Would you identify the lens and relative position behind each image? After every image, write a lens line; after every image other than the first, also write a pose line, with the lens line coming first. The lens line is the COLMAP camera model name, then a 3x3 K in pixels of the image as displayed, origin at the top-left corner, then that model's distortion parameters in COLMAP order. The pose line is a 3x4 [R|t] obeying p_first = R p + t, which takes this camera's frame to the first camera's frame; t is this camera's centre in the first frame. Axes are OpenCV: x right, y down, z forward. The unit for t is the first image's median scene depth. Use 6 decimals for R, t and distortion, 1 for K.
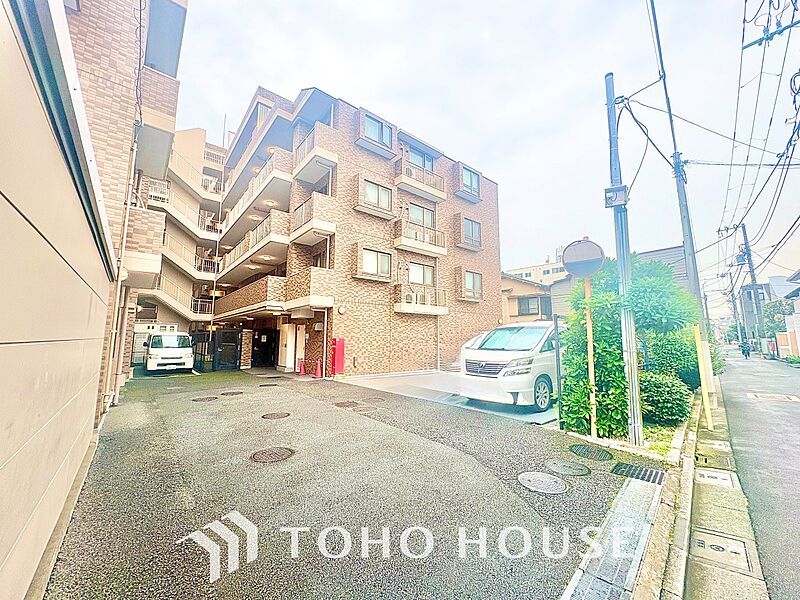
lens RADIAL K [[319.5, 0, 400.0], [0, 319.5, 300.0], [0, 0, 1]] dist [0.002710, -0.000161]
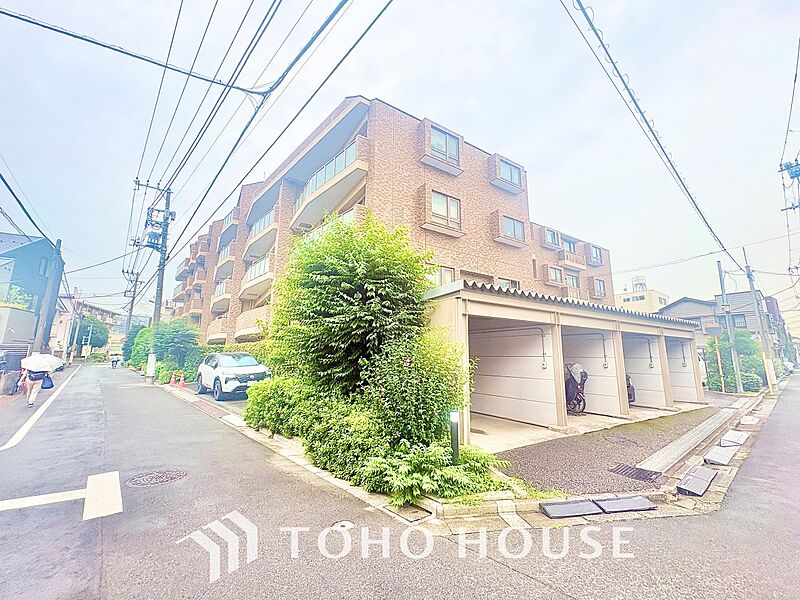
lens RADIAL K [[319.5, 0, 400.0], [0, 319.5, 300.0], [0, 0, 1]] dist [0.002710, -0.000161]
pose [[0.992528, -0.018925, -0.120539, -0.742670], [0.012617, 0.998521, -0.052876, -0.112277], [0.121361, 0.050960, 0.991299, -0.871565]]
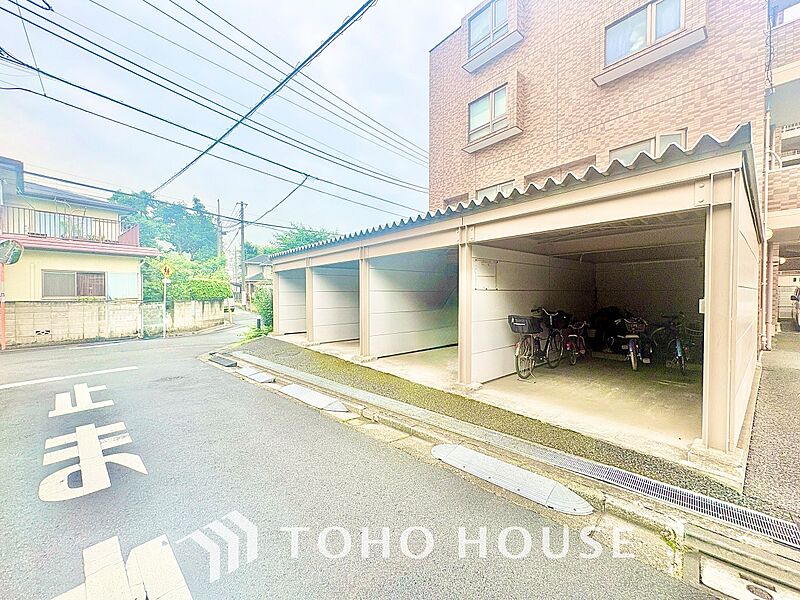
lens RADIAL K [[319.5, 0, 400.0], [0, 319.5, 300.0], [0, 0, 1]] dist [0.002710, -0.000161]
pose [[0.023286, 0.009545, -0.999683, 0.113813], [0.126566, 0.991880, 0.012418, -0.012171], [0.991685, -0.126815, 0.021889, -0.162270]]
